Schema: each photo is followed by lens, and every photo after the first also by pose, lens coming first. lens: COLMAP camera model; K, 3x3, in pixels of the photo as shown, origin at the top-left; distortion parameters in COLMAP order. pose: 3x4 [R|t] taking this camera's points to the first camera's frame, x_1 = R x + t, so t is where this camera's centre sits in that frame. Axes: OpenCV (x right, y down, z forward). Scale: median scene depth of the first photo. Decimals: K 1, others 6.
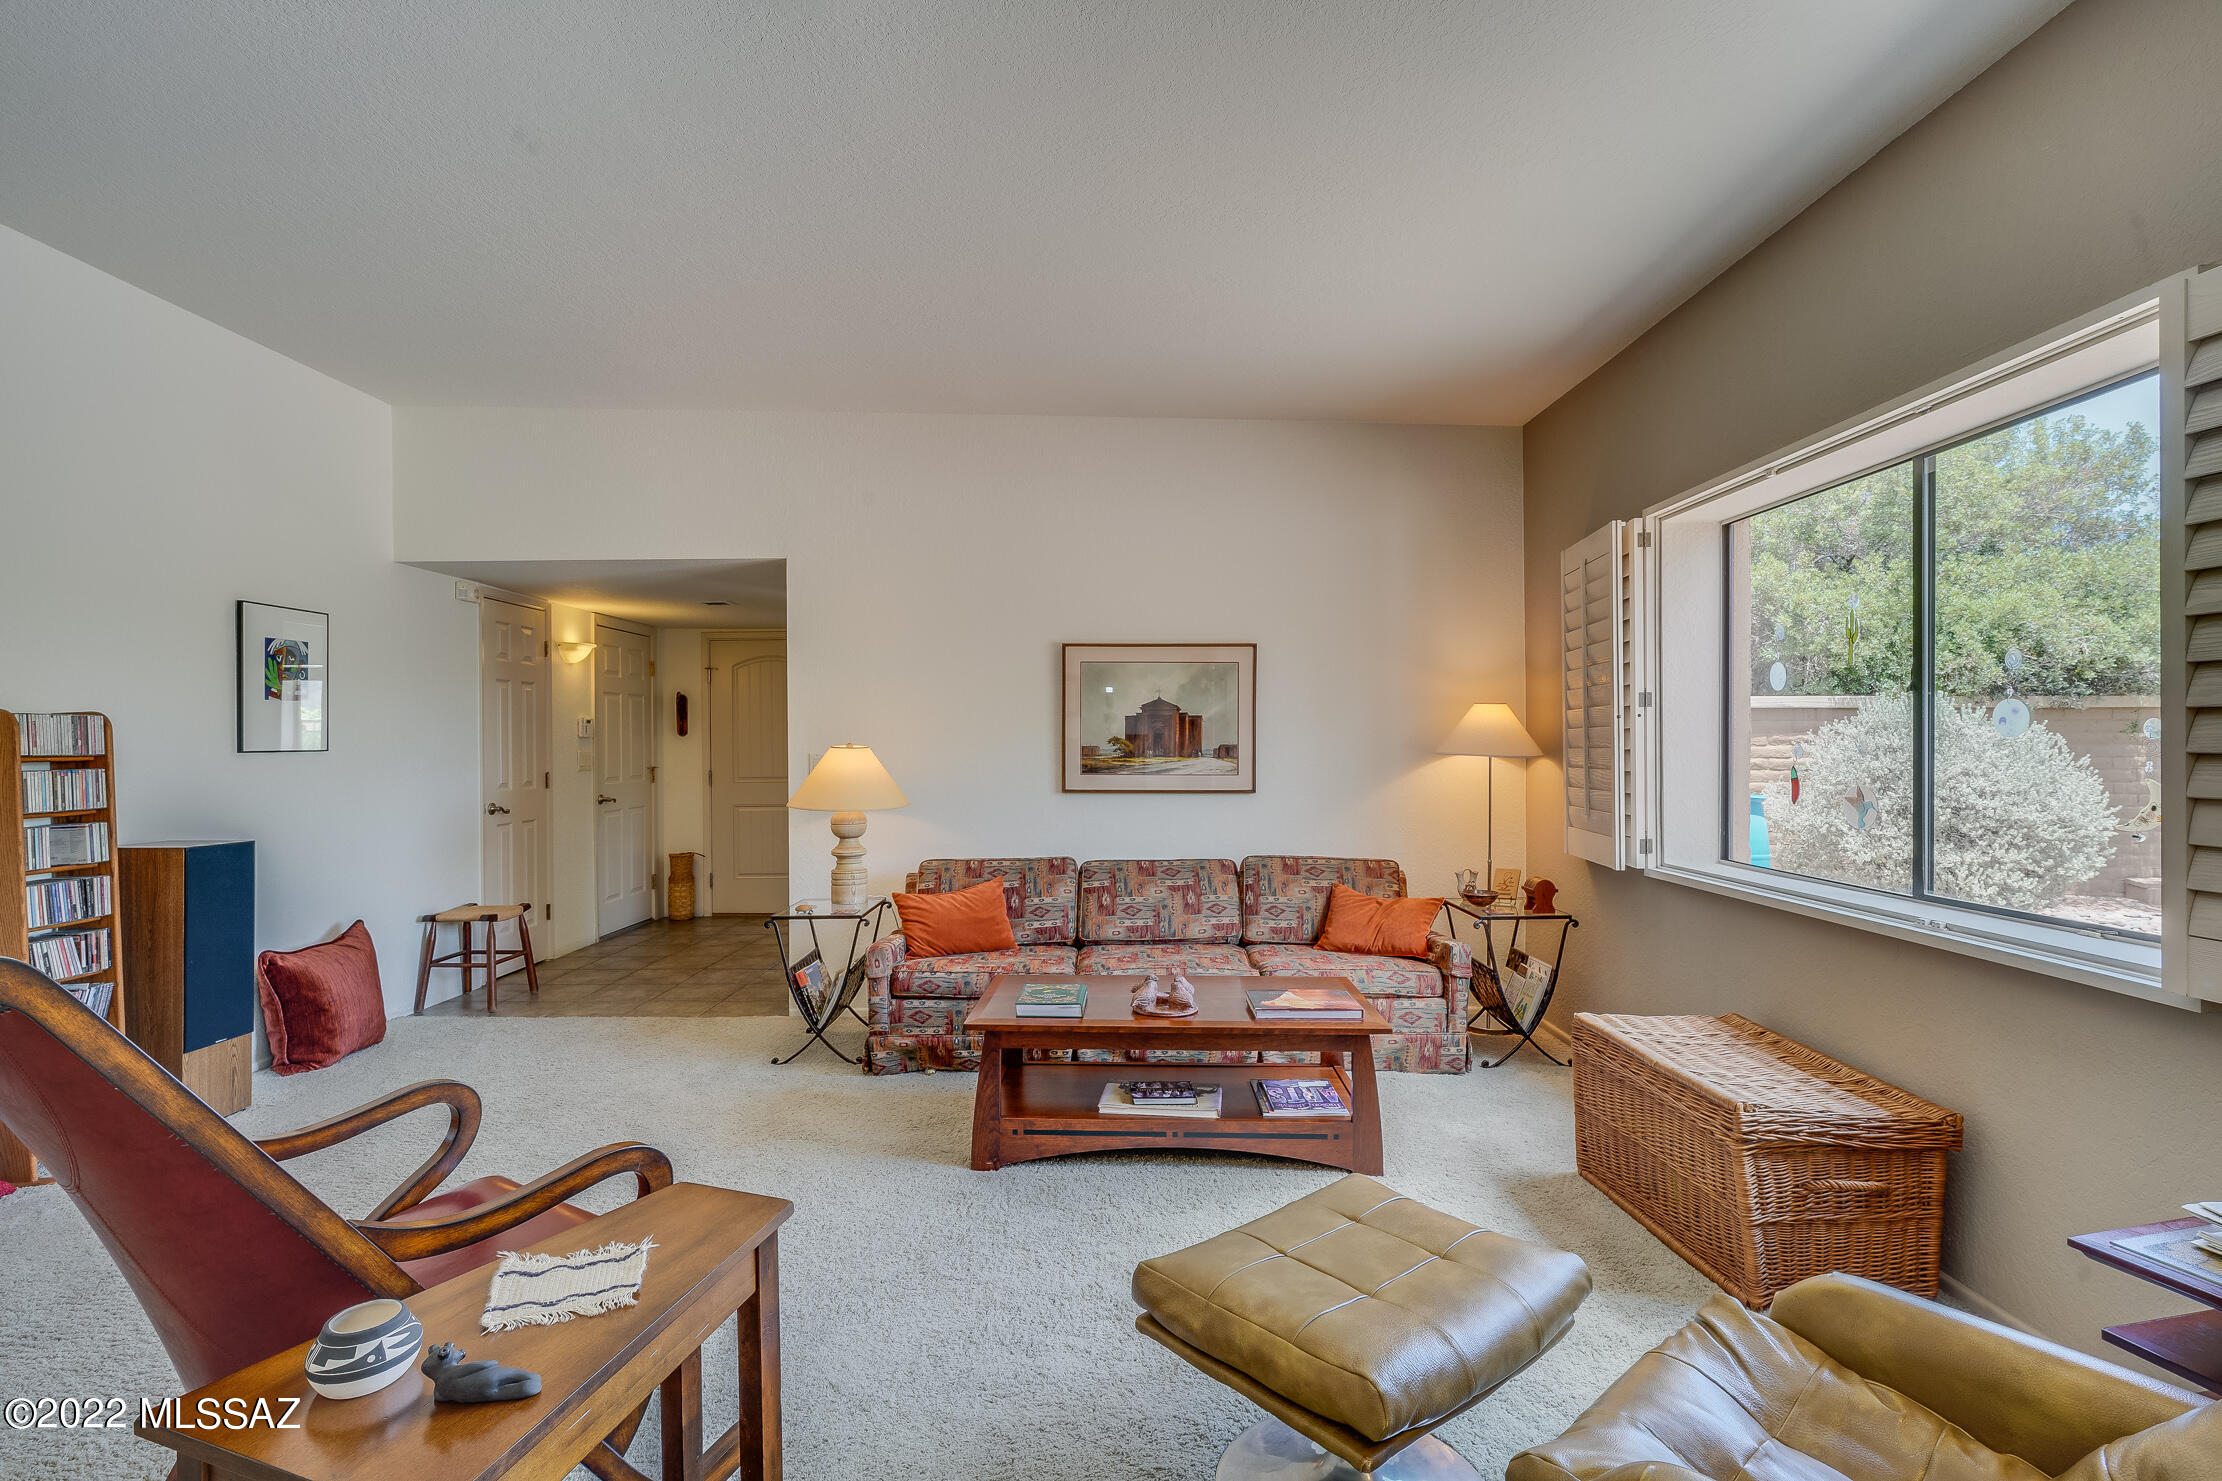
lens RADIAL K [[1068.4, 0, 1103.7], [0, 1068.4, 745.9], [0, 0, 1]] dist [-0.004180, 0.000278]
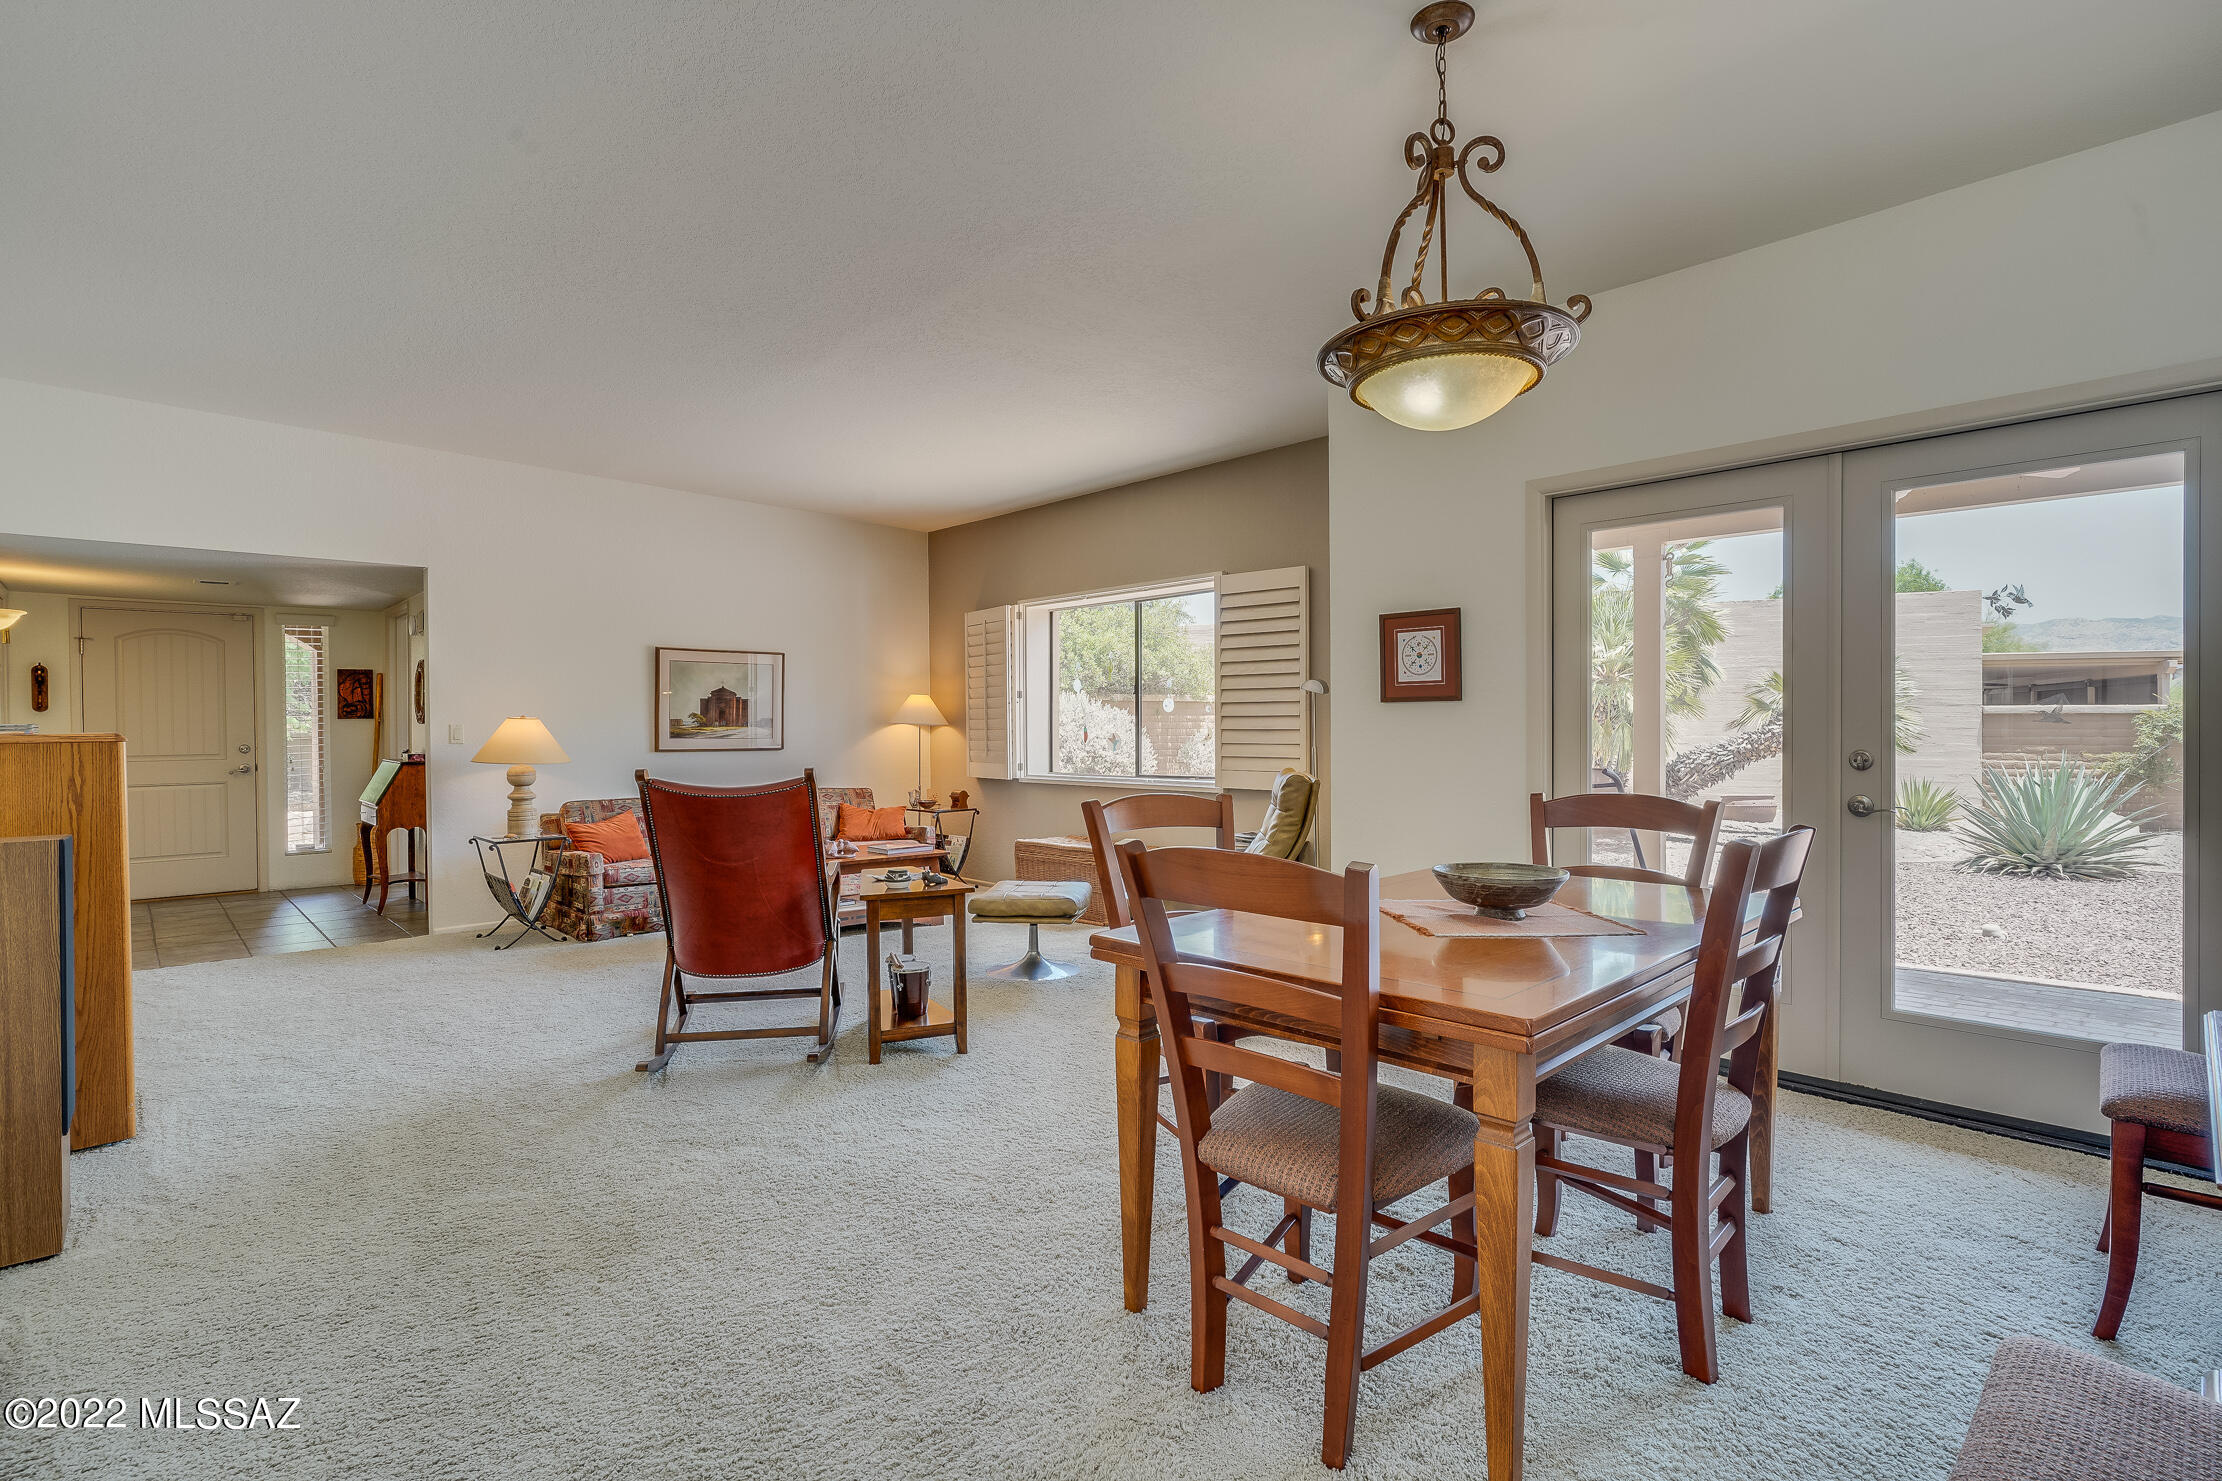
lens RADIAL K [[1074.1, 0, 1111.4], [0, 1074.1, 733.4], [0, 0, 1]] dist [0.002342, 0.001387]
pose [[0.727275, -0.007286, 0.686308, -0.621267], [0.005502, 0.999973, 0.004786, 0.017194], [-0.686324, 0.000295, 0.727296, -0.490824]]
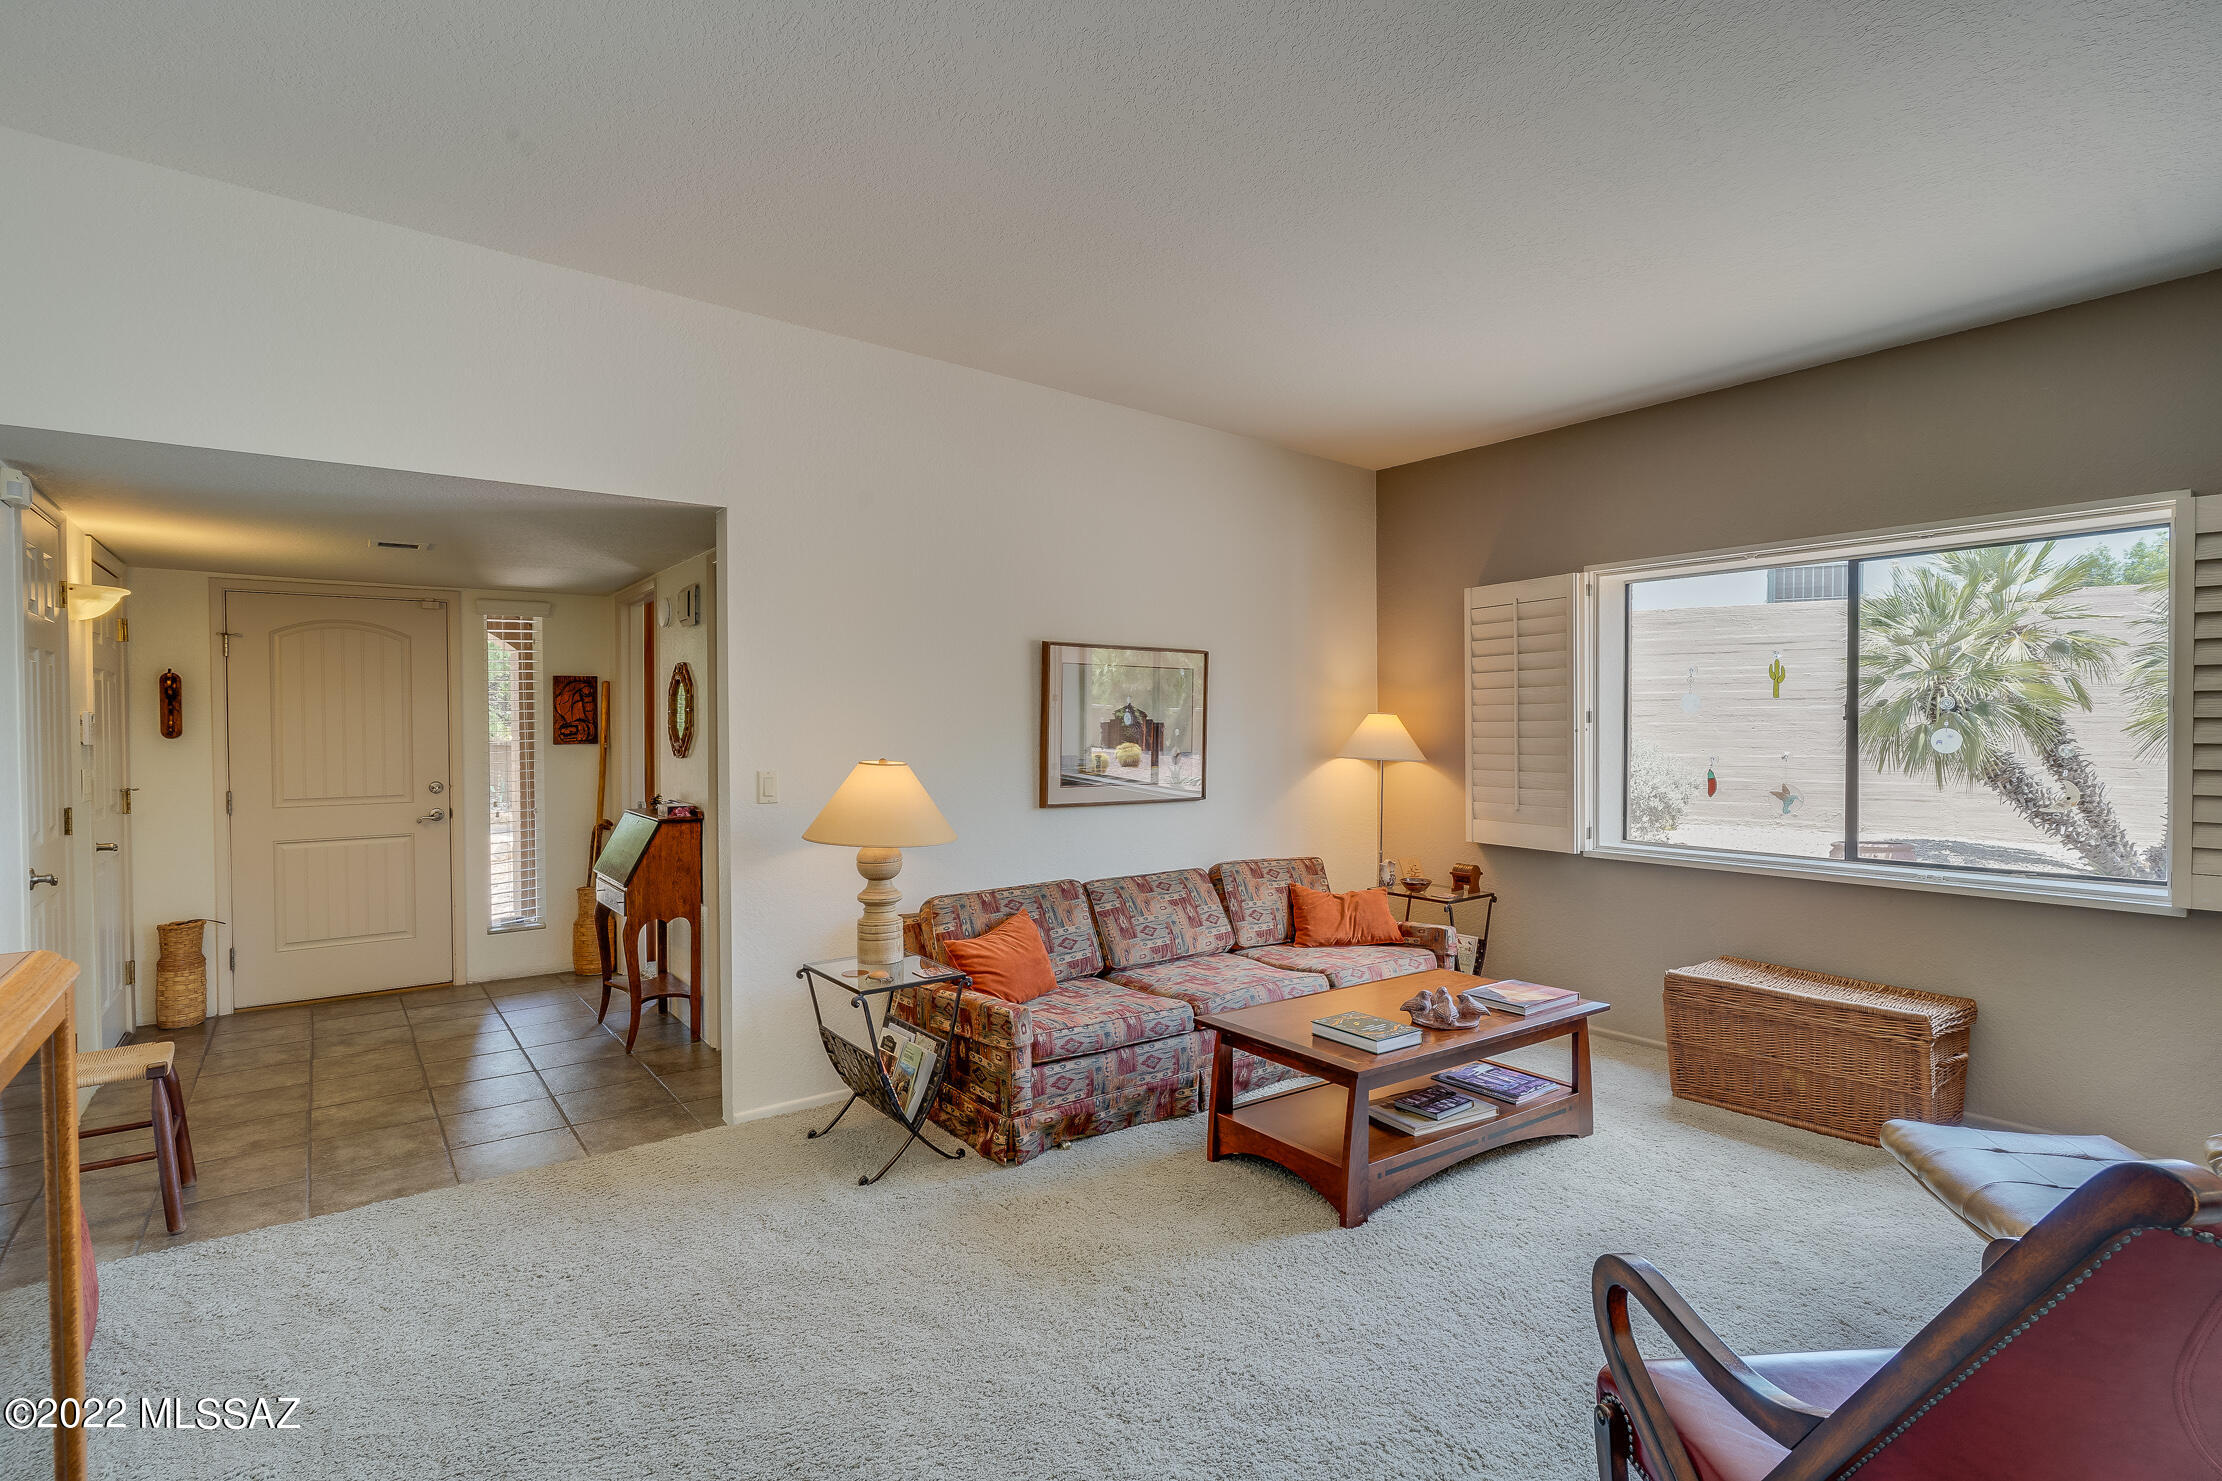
lens RADIAL K [[1084.7, 0, 1111.0], [0, 1084.7, 740.5], [0, 0, 1]] dist [-0.002162, 0.001128]
pose [[0.798704, -0.007704, 0.601674, -0.577581], [0.001256, 0.999937, 0.011136, -0.024610], [-0.601722, -0.008138, 0.798664, 0.255601]]
